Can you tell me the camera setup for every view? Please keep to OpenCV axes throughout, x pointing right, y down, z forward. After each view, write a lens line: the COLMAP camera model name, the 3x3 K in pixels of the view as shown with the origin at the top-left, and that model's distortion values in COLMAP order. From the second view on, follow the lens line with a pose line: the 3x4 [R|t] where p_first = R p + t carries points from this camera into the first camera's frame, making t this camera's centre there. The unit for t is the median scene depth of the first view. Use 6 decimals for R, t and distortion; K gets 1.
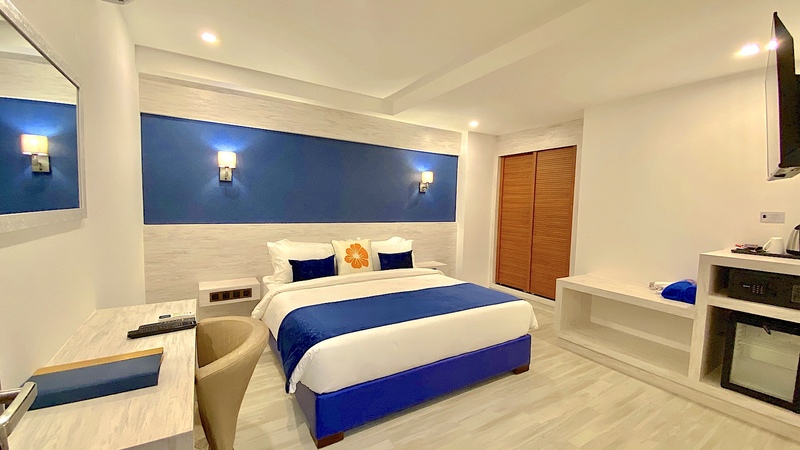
lens RADIAL K [[323.9, 0, 400.0], [0, 323.9, 225.0], [0, 0, 1]] dist [0.041308, -0.029751]
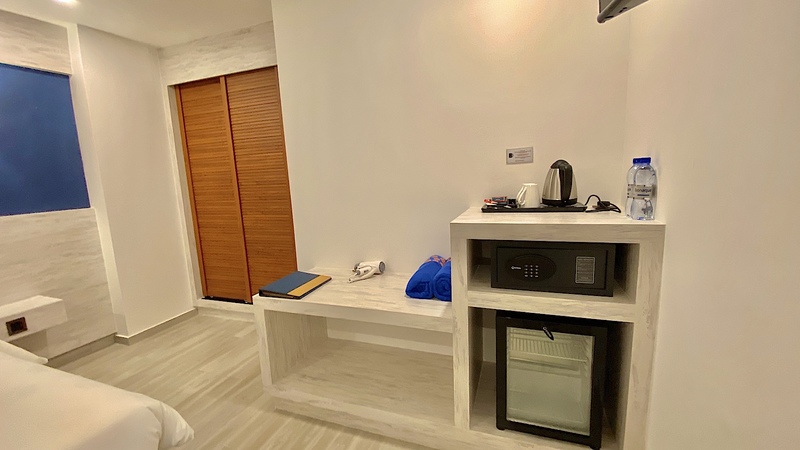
lens RADIAL K [[326.6, 0, 400.0], [0, 326.6, 225.0], [0, 0, 1]] dist [0.013851, -0.015099]
pose [[0.777999, -0.152141, 0.609565, 0.276598], [0.102745, 0.987985, 0.115456, 0.009469], [-0.619807, -0.027195, 0.784283, 0.338308]]
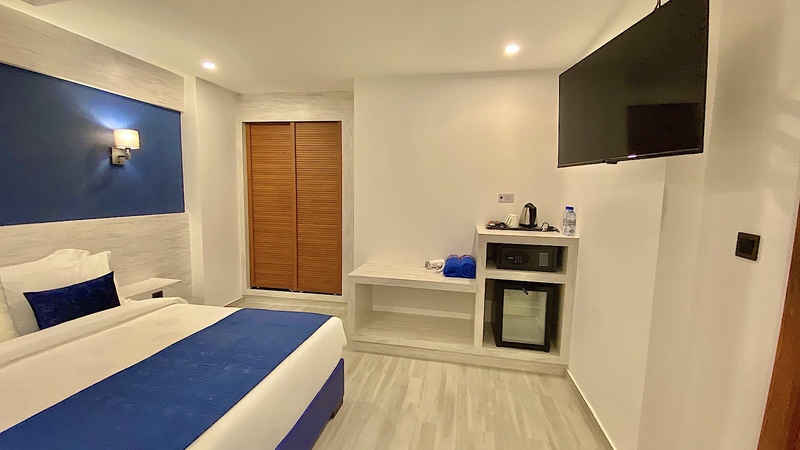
lens RADIAL K [[323.9, 0, 400.0], [0, 323.9, 225.0], [0, 0, 1]] dist [0.041308, -0.029751]
pose [[0.674567, -0.086879, 0.733084, -0.031612], [0.043643, 0.996007, 0.077879, -0.020380], [-0.736923, -0.020541, 0.675665, 0.256006]]
